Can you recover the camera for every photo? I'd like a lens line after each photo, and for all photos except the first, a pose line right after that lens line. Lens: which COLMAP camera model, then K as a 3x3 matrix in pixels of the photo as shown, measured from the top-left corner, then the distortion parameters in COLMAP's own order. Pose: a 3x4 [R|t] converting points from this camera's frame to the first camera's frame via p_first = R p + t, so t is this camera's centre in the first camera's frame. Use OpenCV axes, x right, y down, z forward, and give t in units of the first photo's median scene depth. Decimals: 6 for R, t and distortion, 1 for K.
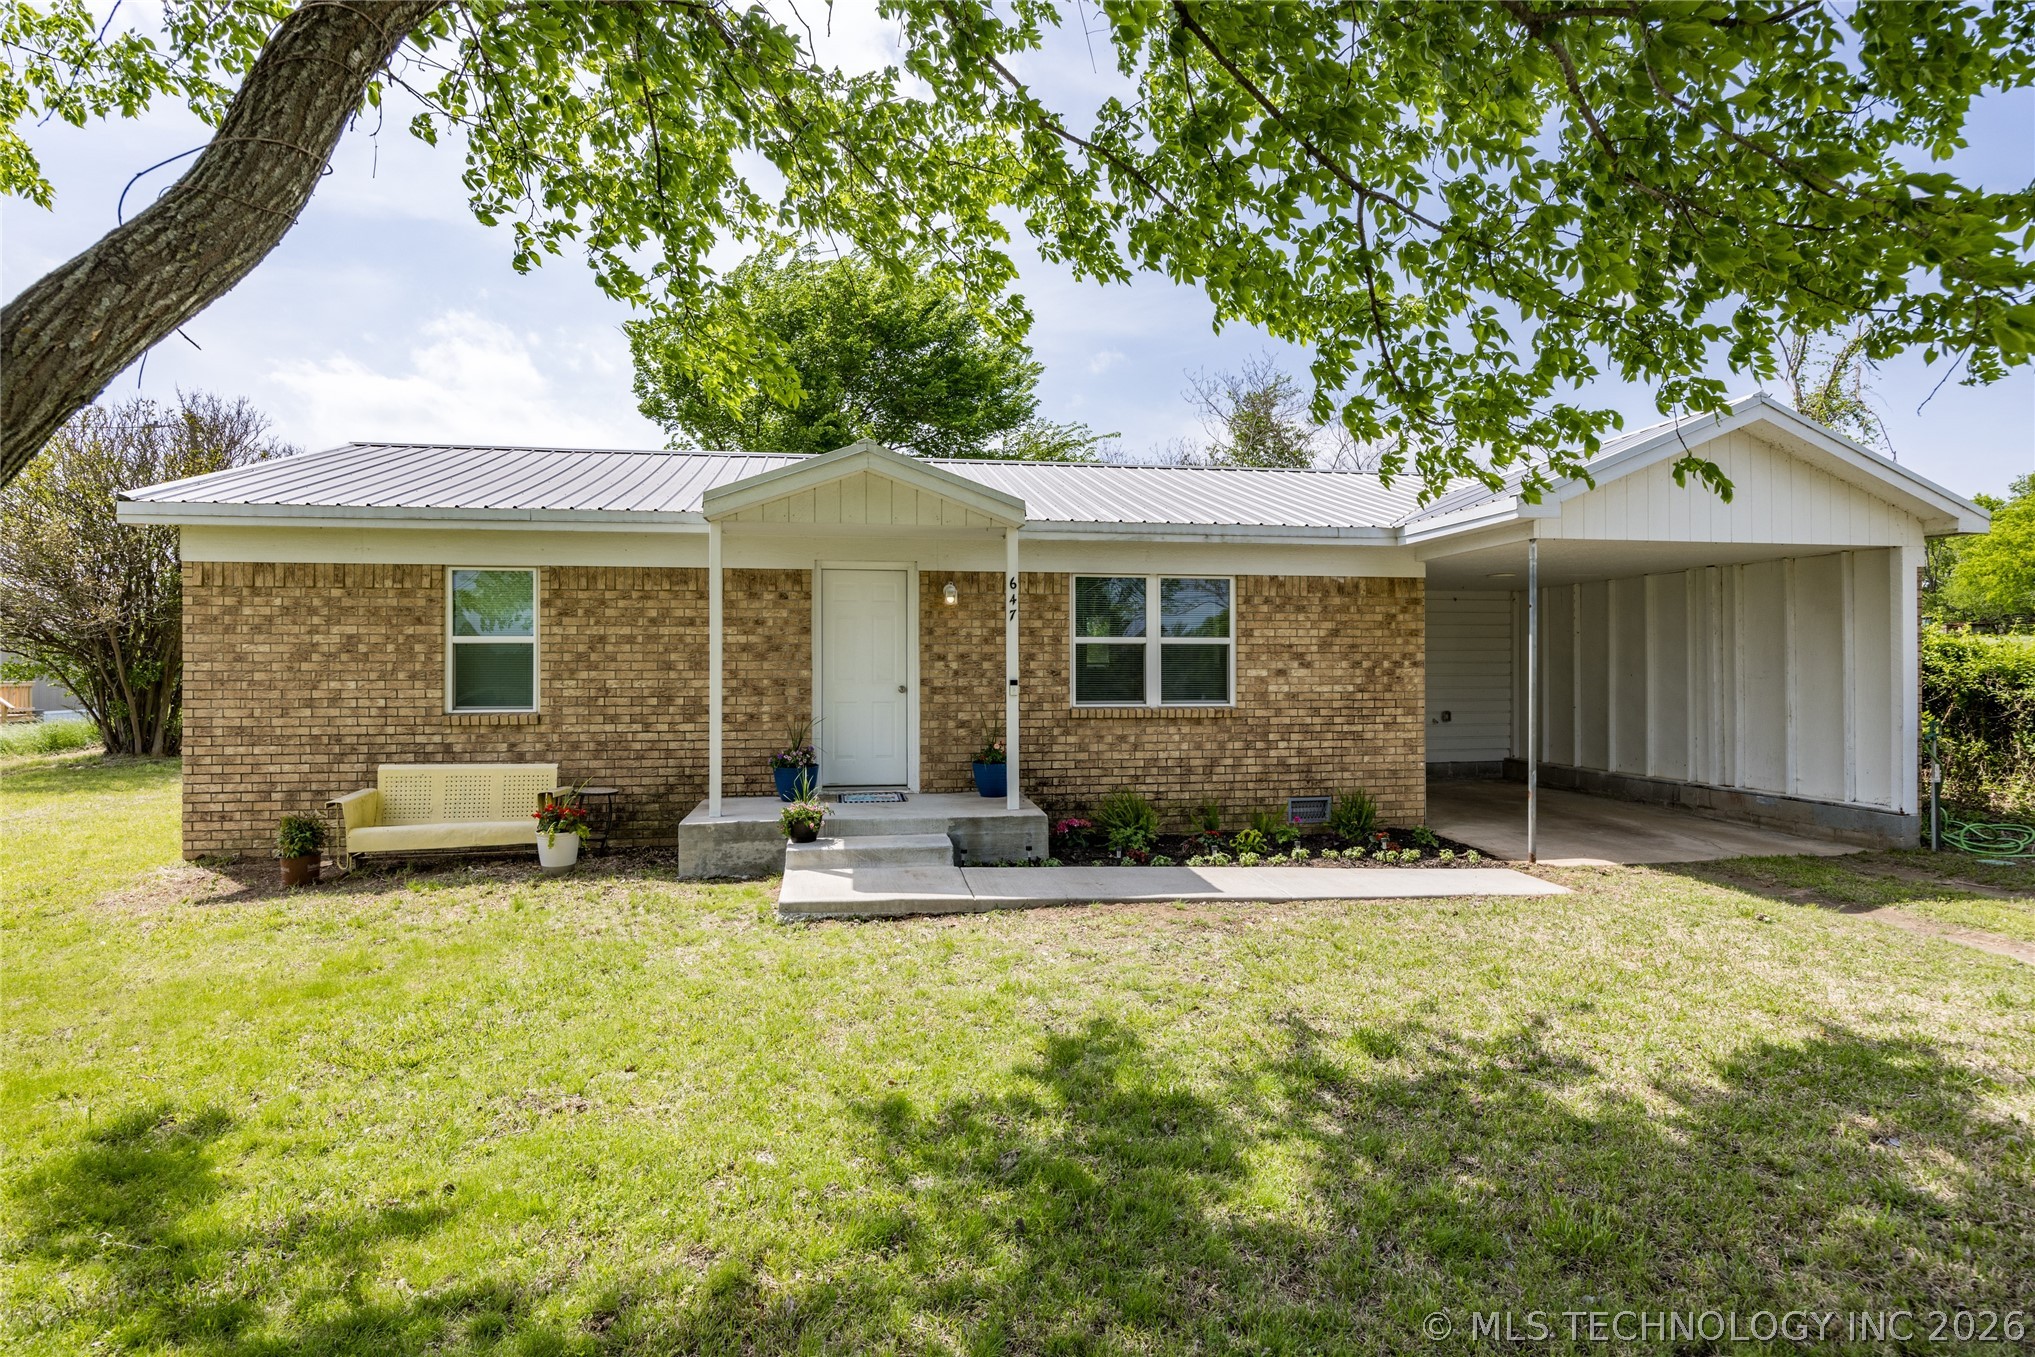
lens RADIAL K [[1040.0, 0, 1017.5], [0, 1040.0, 678.5], [0, 0, 1]] dist [-0.002990, -0.000096]
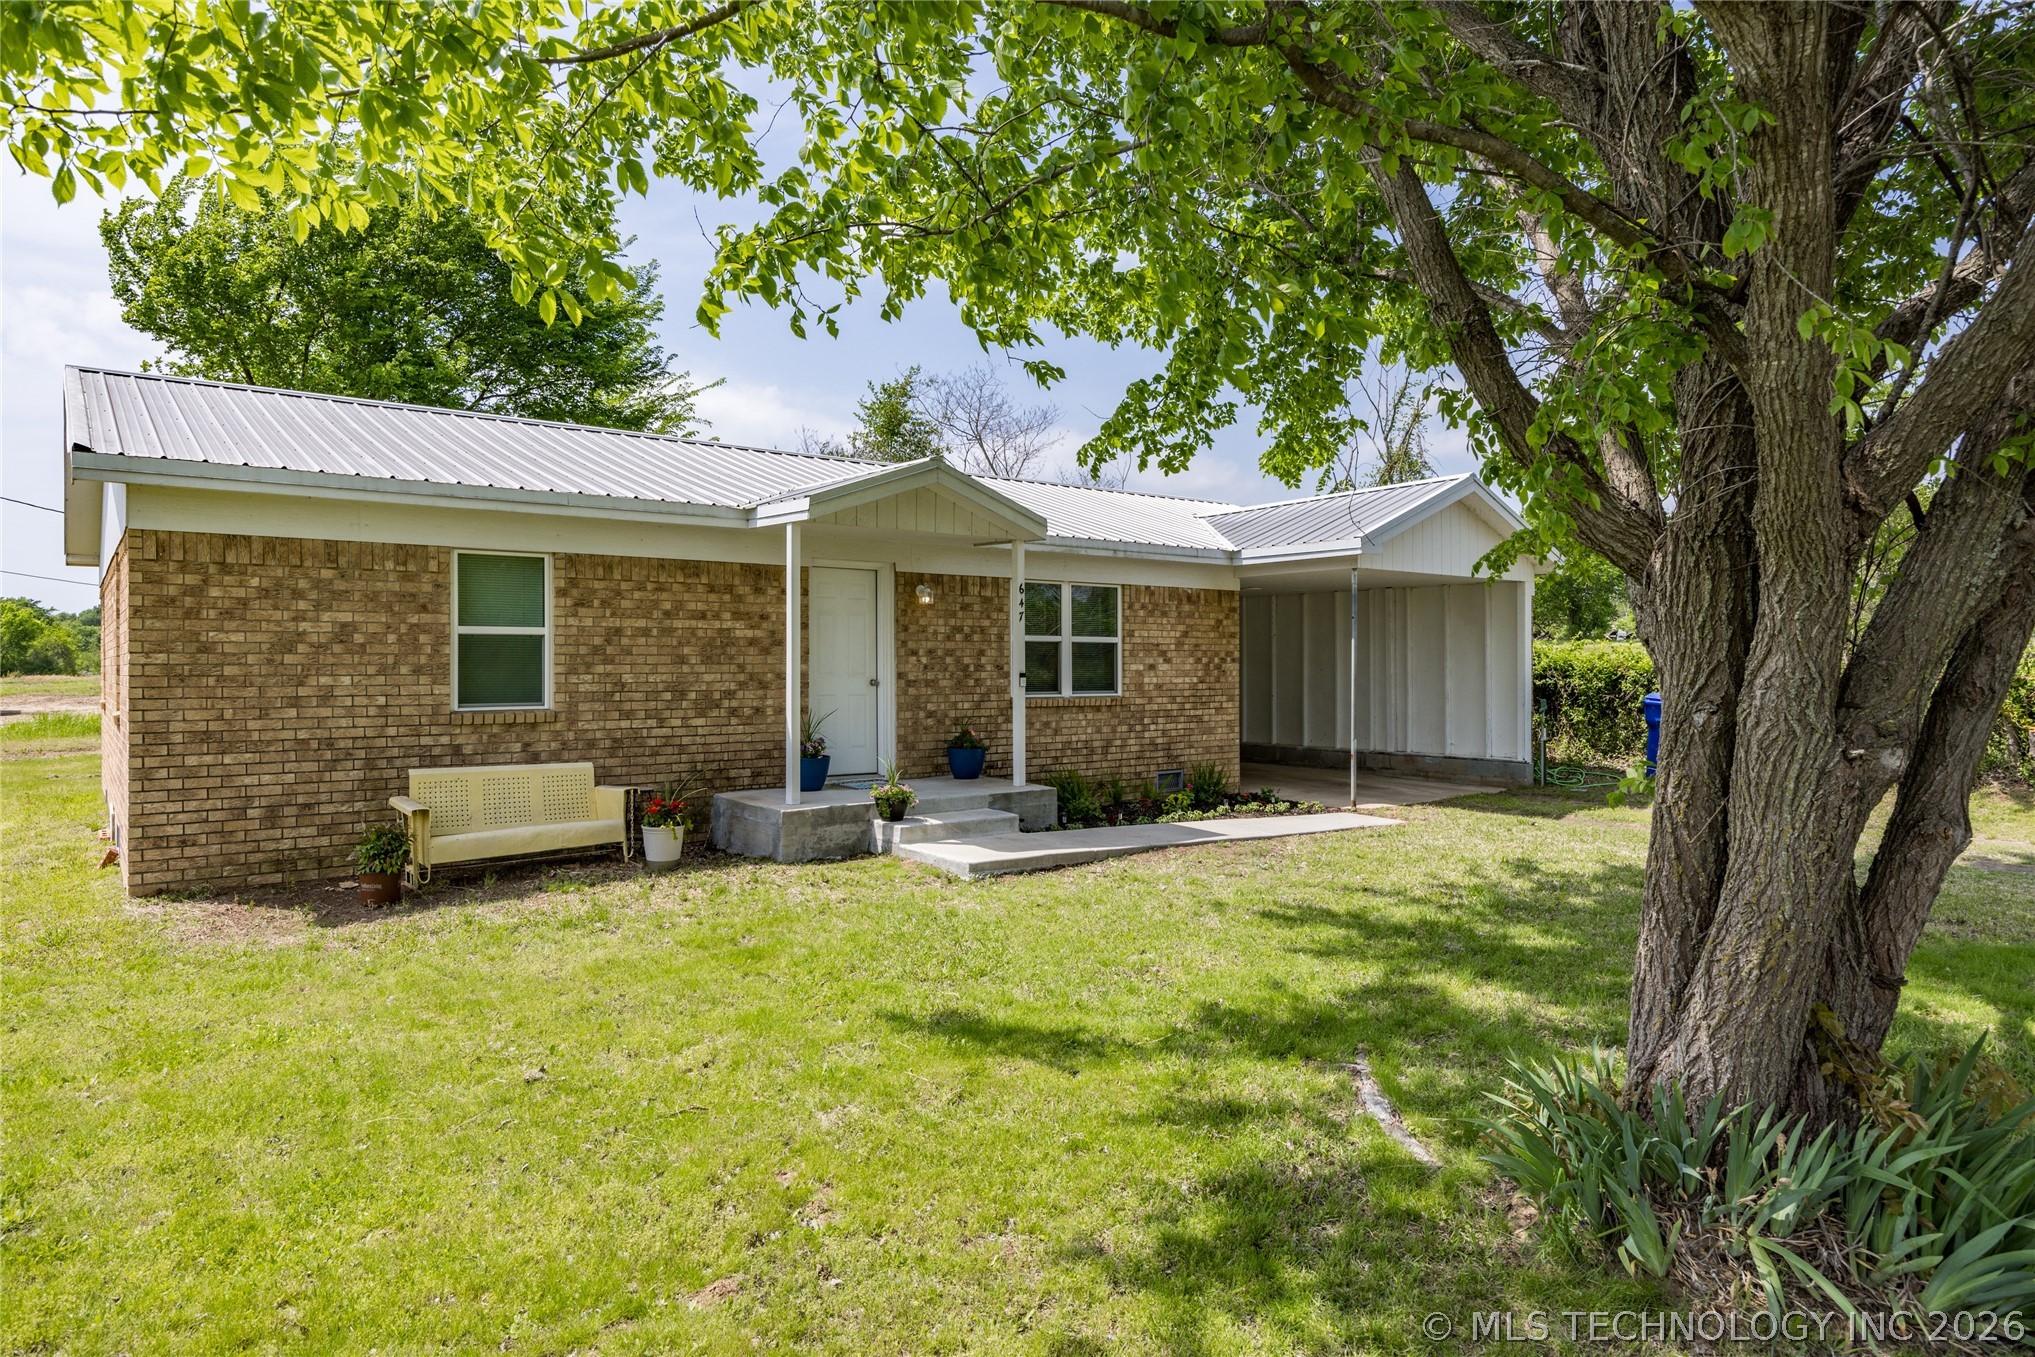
lens RADIAL K [[1188.3, 0, 1017.5], [0, 1188.3, 678.5], [0, 0, 1]] dist [0.004360, 0.000553]
pose [[0.877246, -0.004891, 0.480016, -0.592986], [0.005332, 0.999986, 0.000446, 0.006718], [-0.480011, 0.002168, 0.877260, -0.136216]]
